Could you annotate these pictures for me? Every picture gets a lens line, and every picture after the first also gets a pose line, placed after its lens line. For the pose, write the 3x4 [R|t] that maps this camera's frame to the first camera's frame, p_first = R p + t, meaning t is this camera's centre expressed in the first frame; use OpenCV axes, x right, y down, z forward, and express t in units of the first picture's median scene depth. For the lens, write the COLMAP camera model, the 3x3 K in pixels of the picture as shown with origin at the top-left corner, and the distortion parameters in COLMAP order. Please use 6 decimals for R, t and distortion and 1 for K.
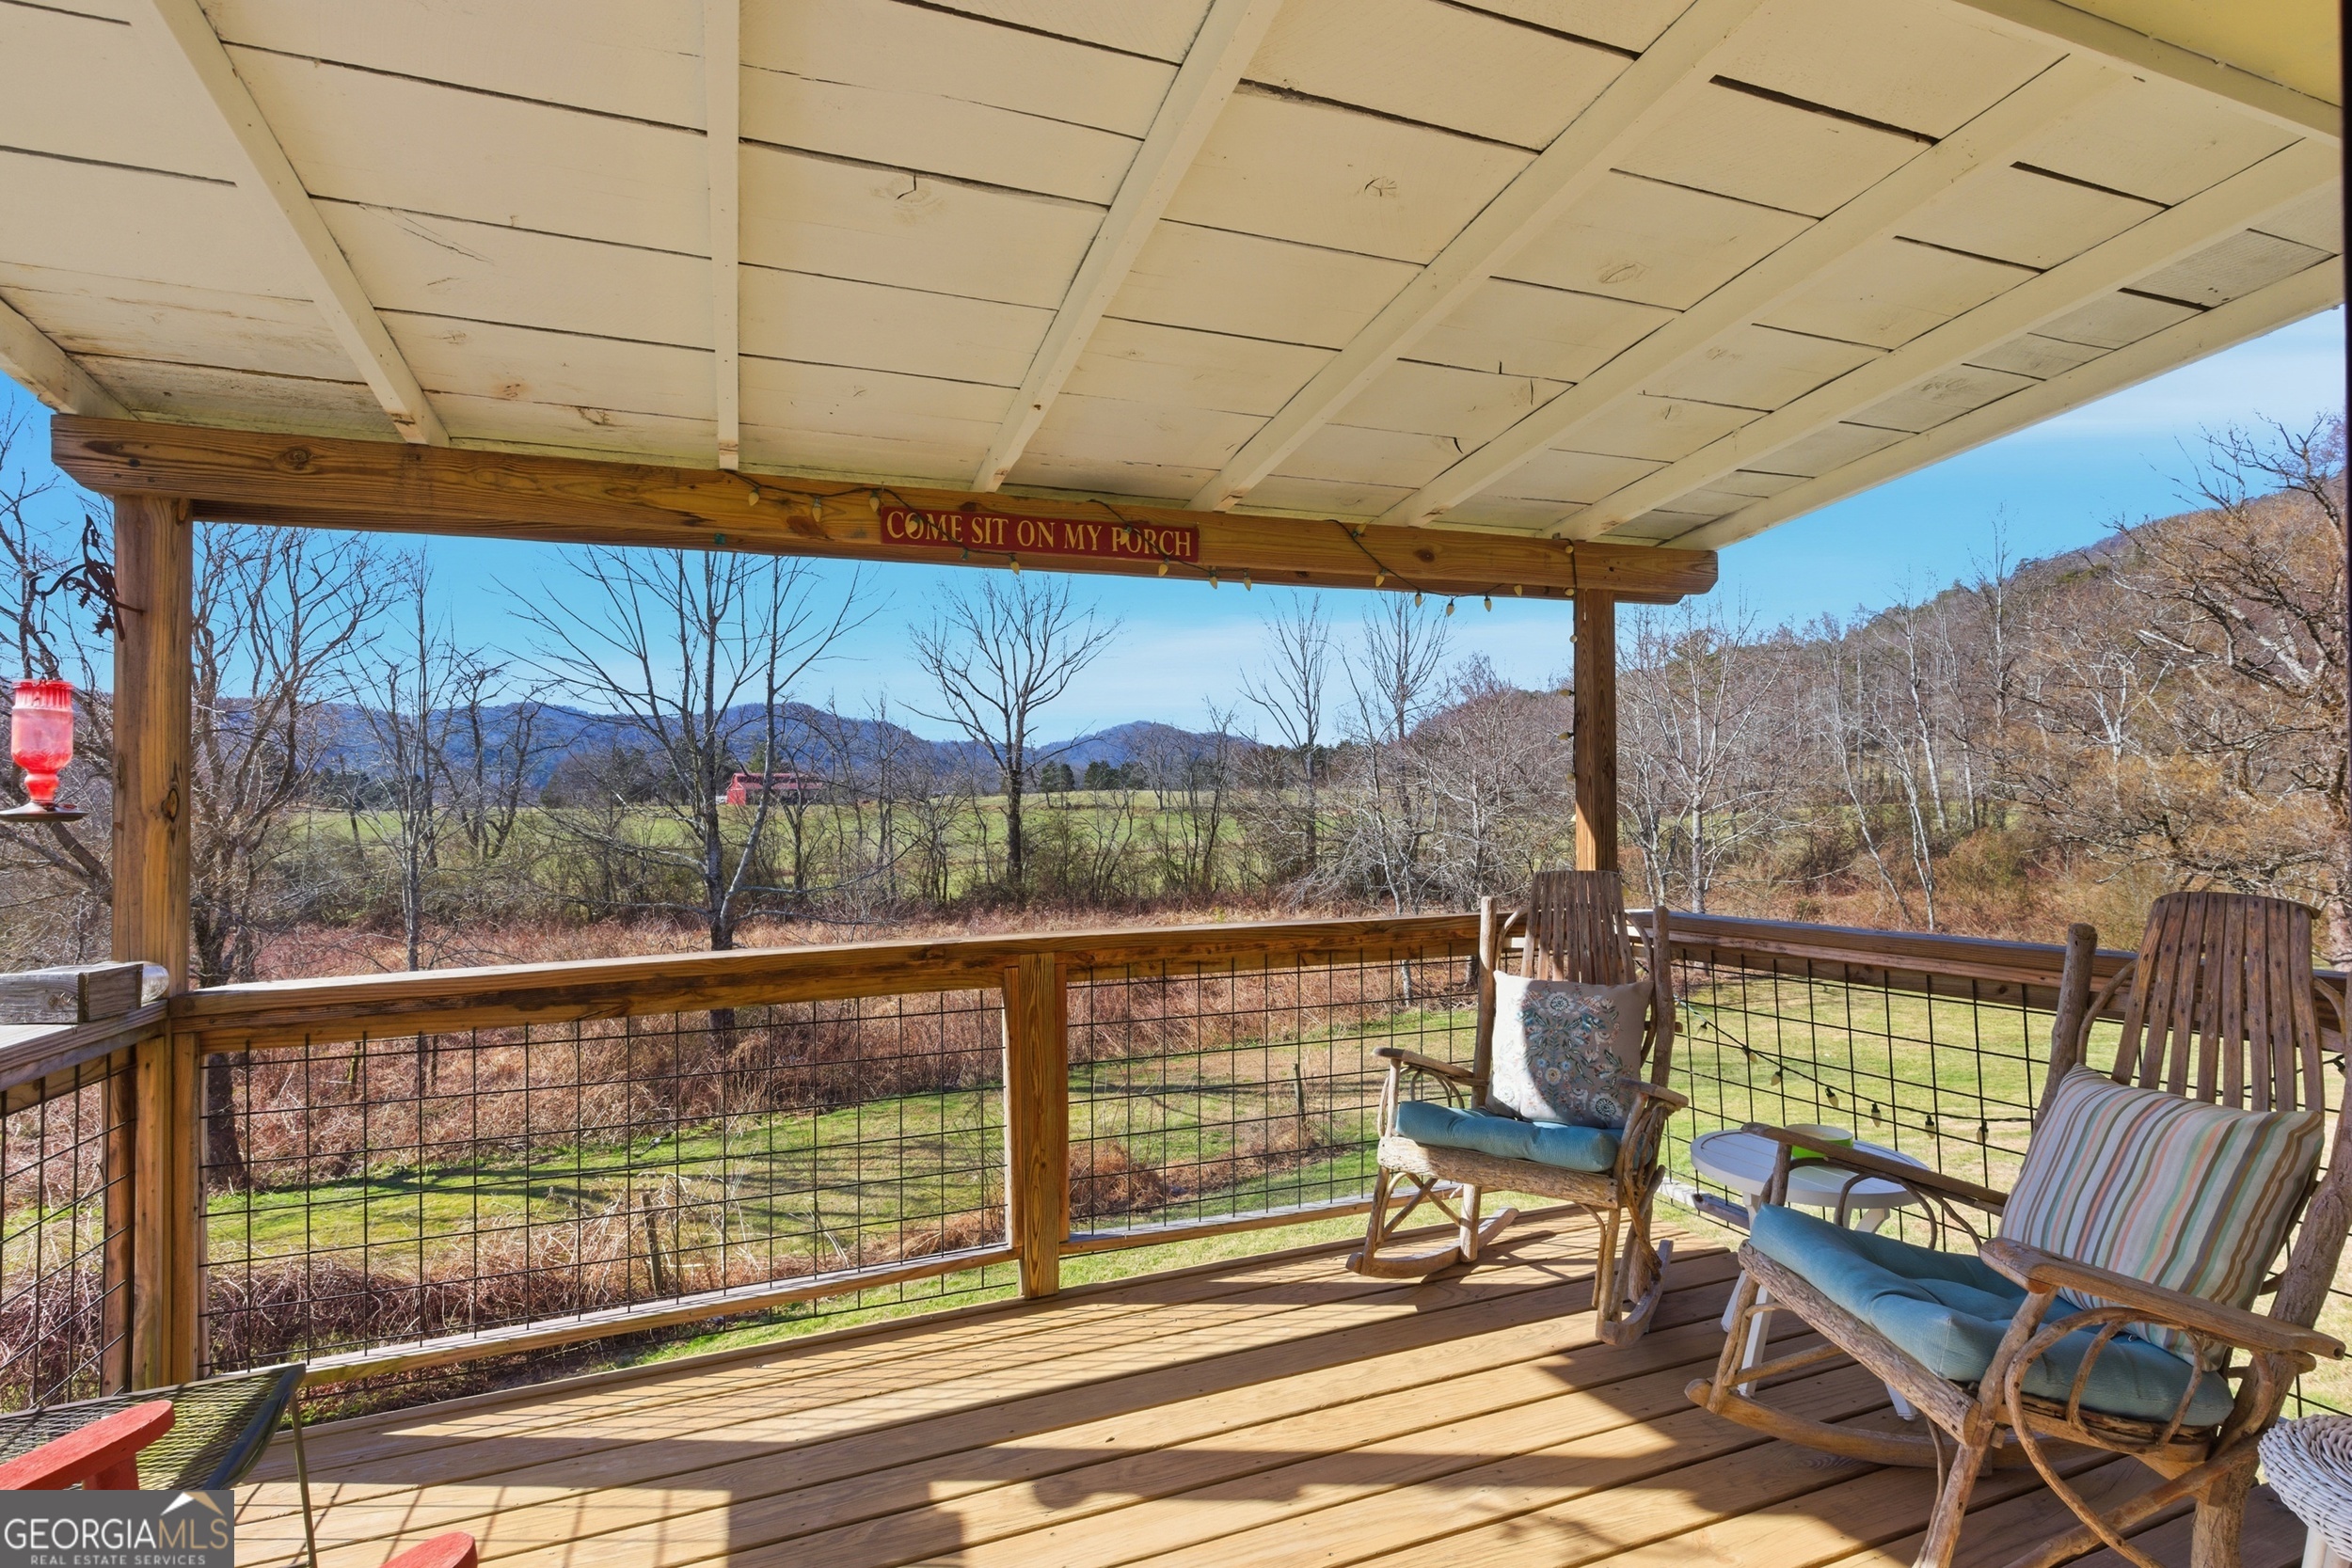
lens RADIAL K [[1074.8, 0, 1193.8], [0, 1074.8, 783.2], [0, 0, 1]] dist [-0.004696, 0.000146]
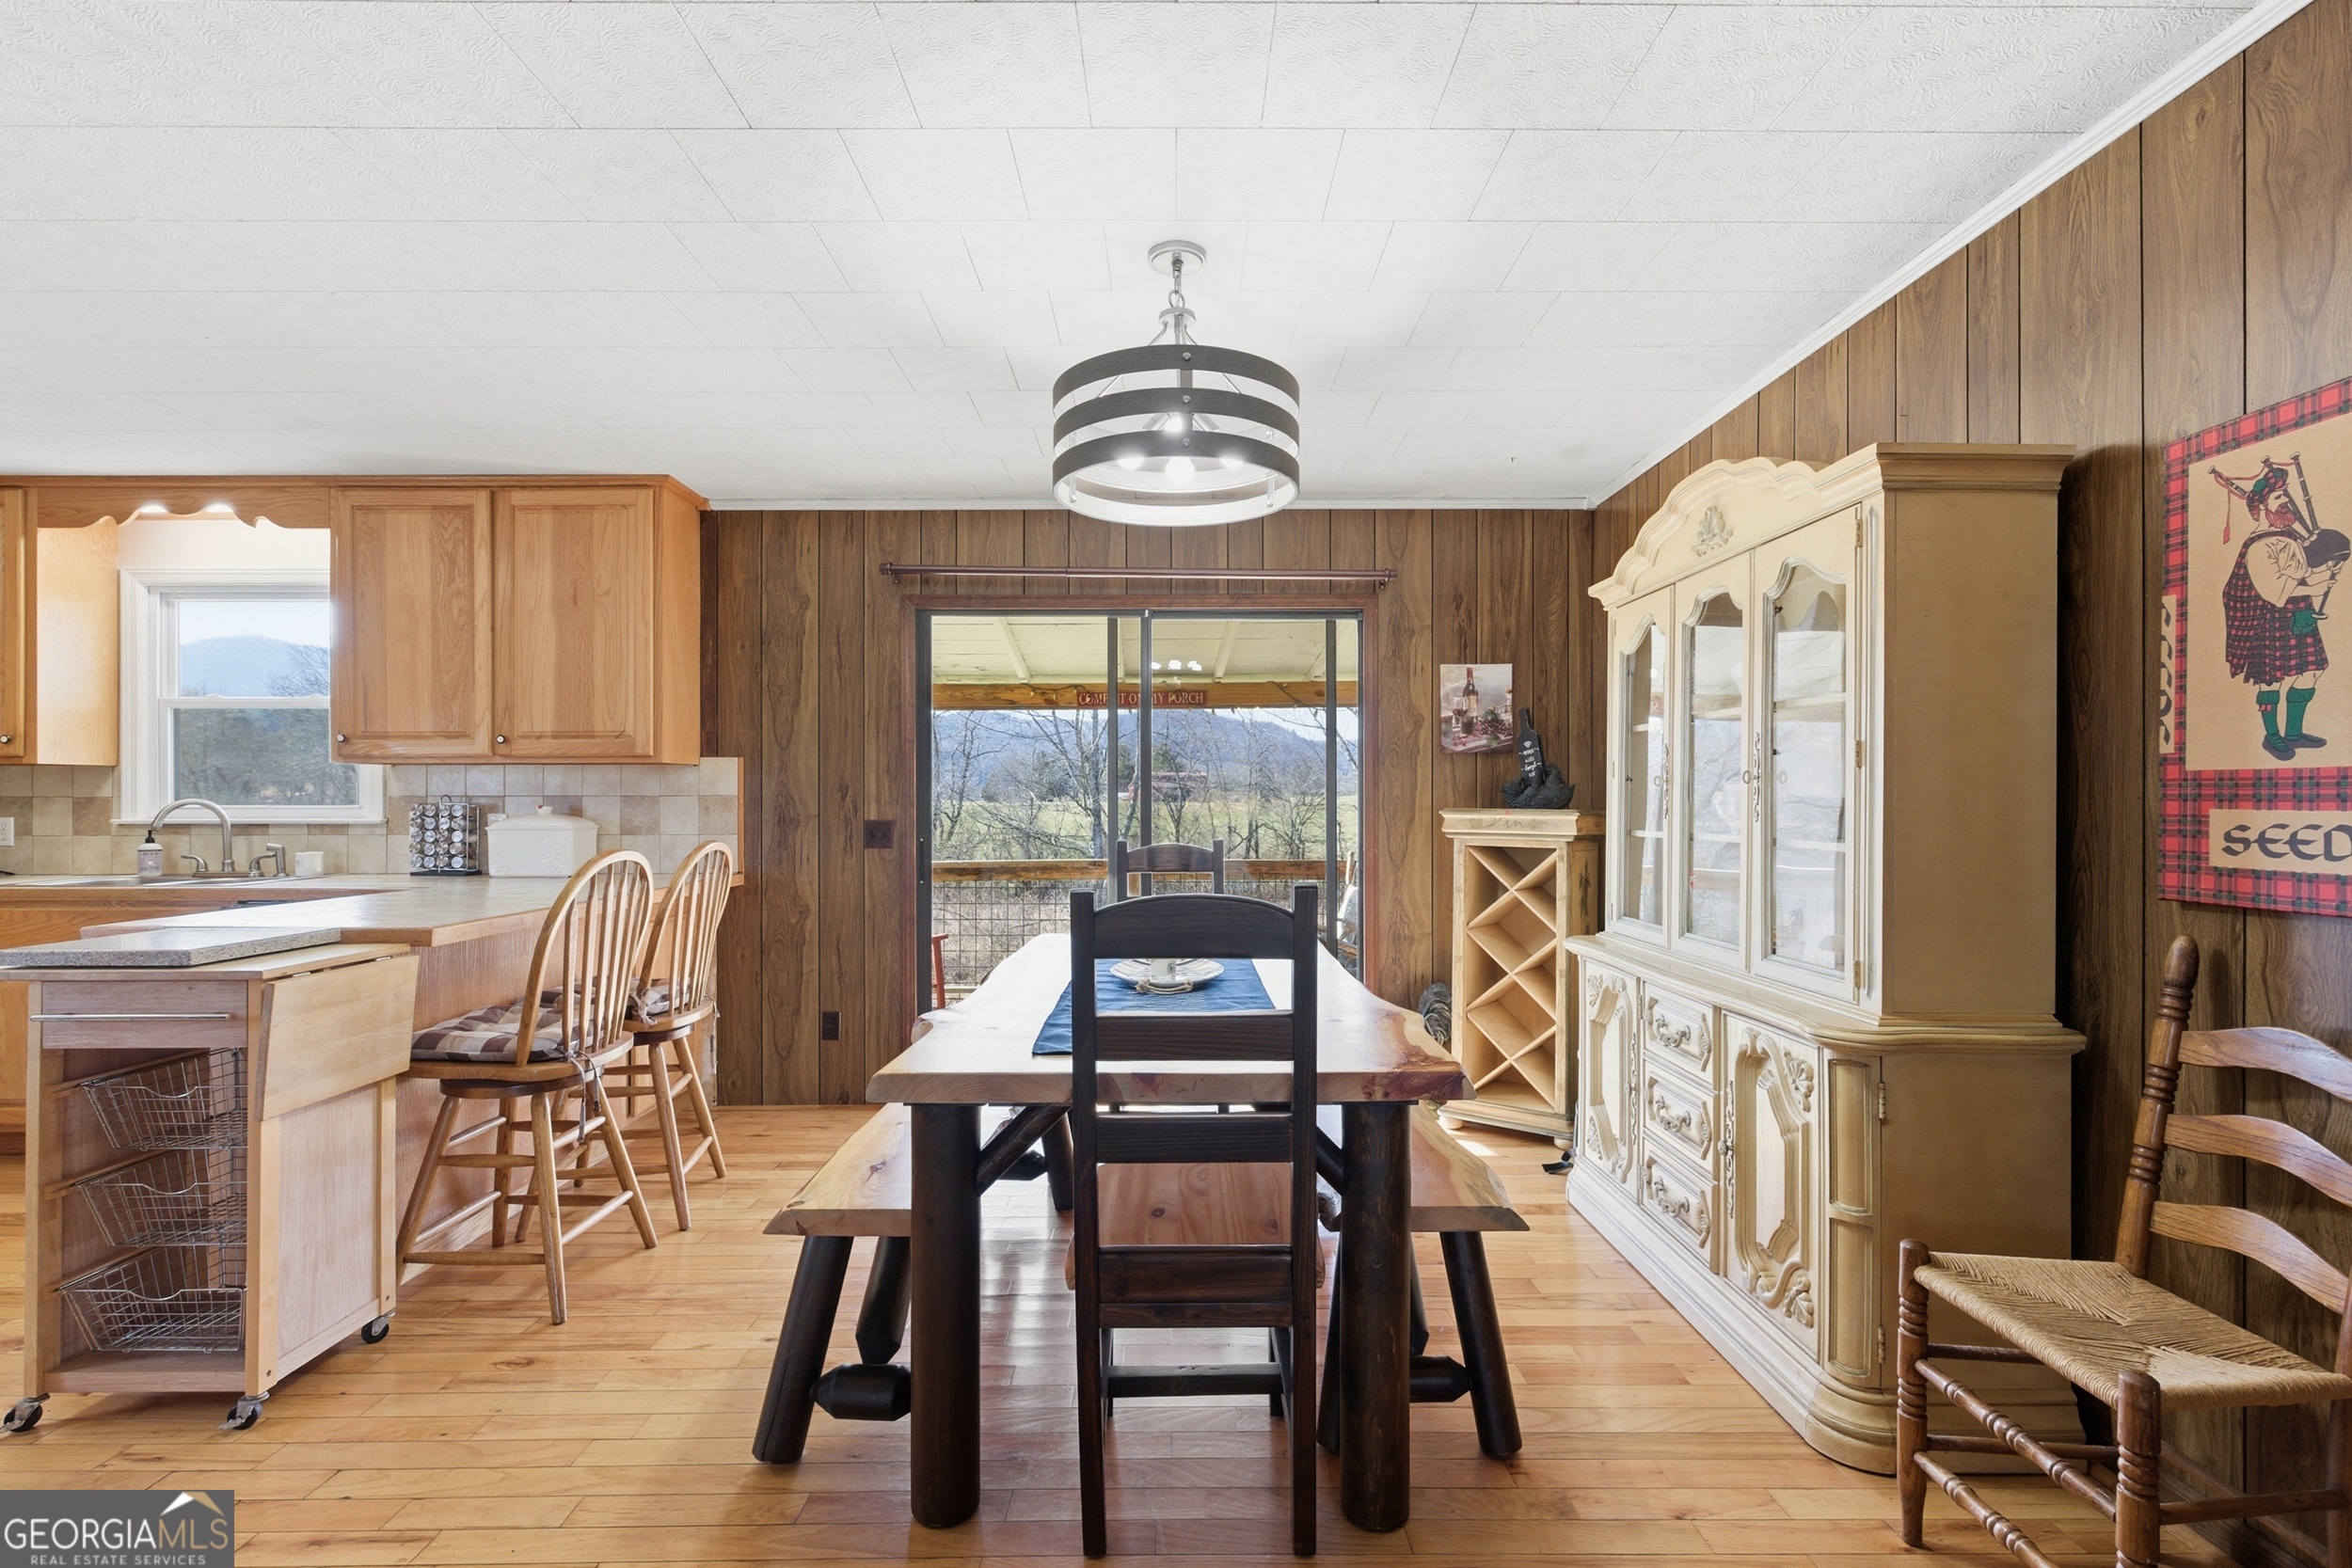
lens RADIAL K [[1074.8, 0, 1197.8], [0, 1074.8, 793.3], [0, 0, 1]] dist [-0.004696, 0.000146]
pose [[0.939900, 0.006428, -0.341388, 1.995284], [-0.002622, 0.999929, 0.011610, -0.092529], [0.341439, -0.010017, 0.939851, -3.110930]]
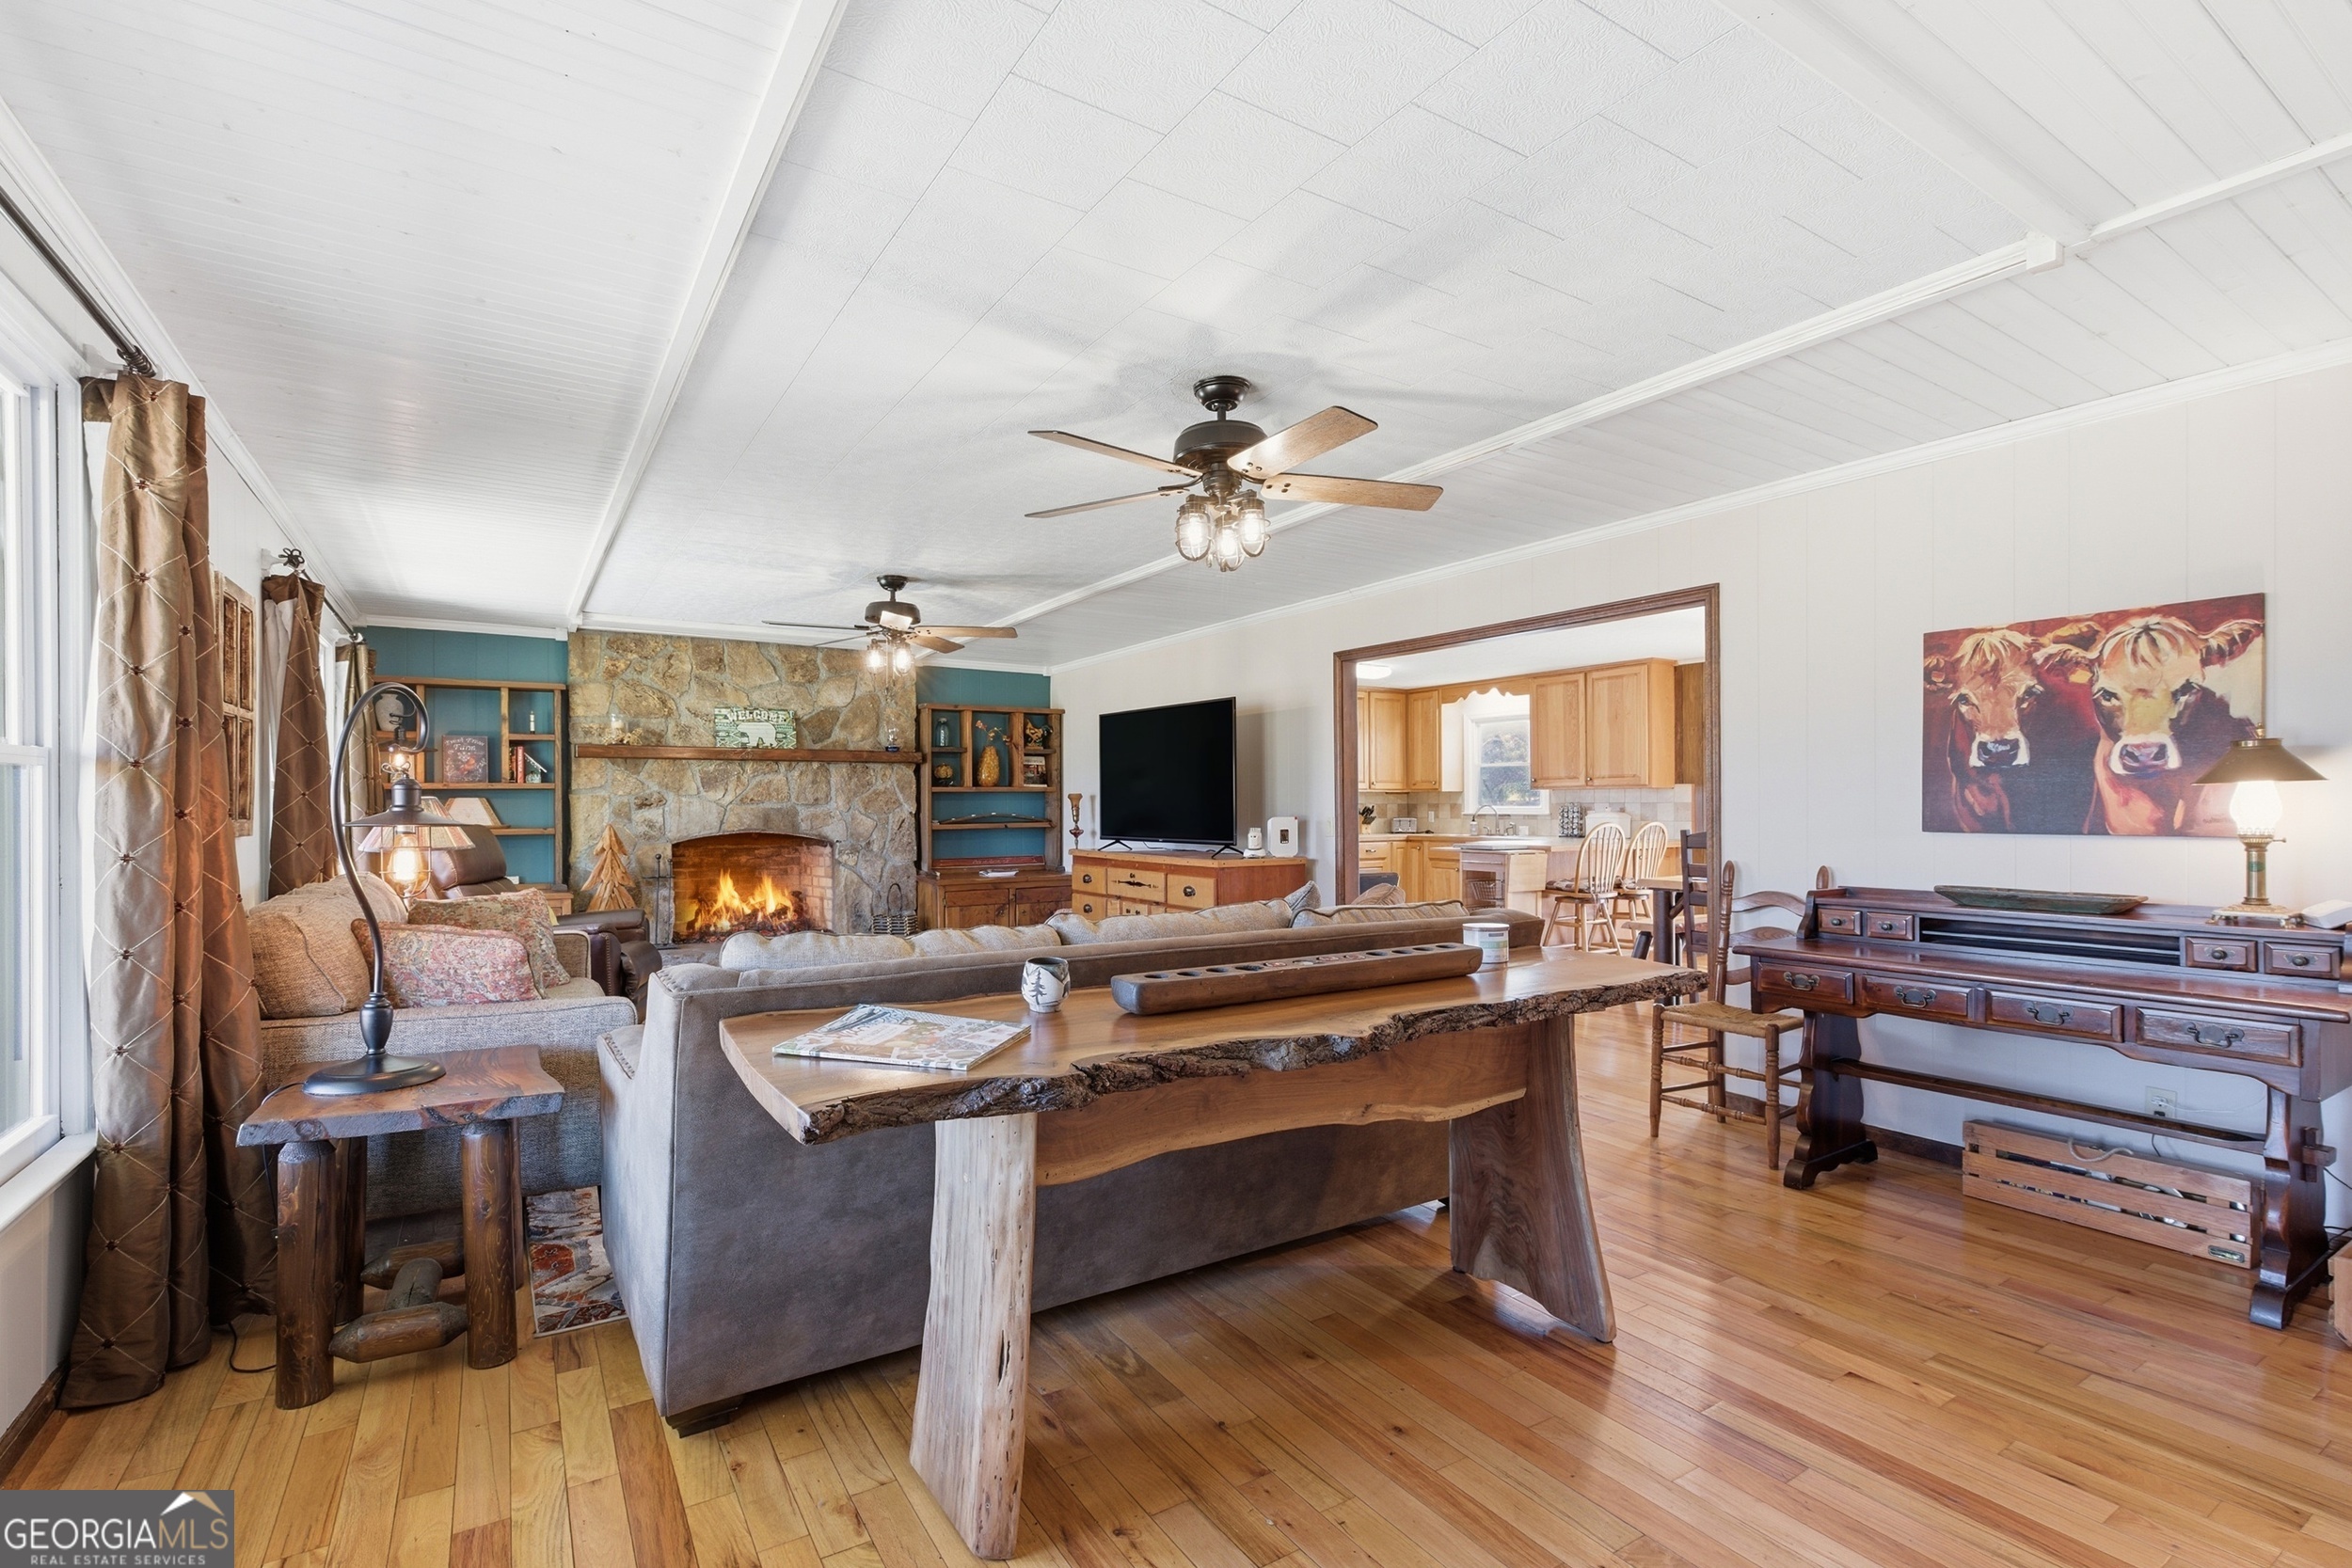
lens RADIAL K [[1074.8, 0, 1176.0], [0, 1074.8, 807.9], [0, 0, 1]] dist [-0.004696, 0.000146]
pose [[0.200768, 0.012632, -0.979557, 5.992472], [0.016895, 0.999724, 0.016355, -0.186282], [0.979493, -0.019833, 0.200499, -5.292173]]
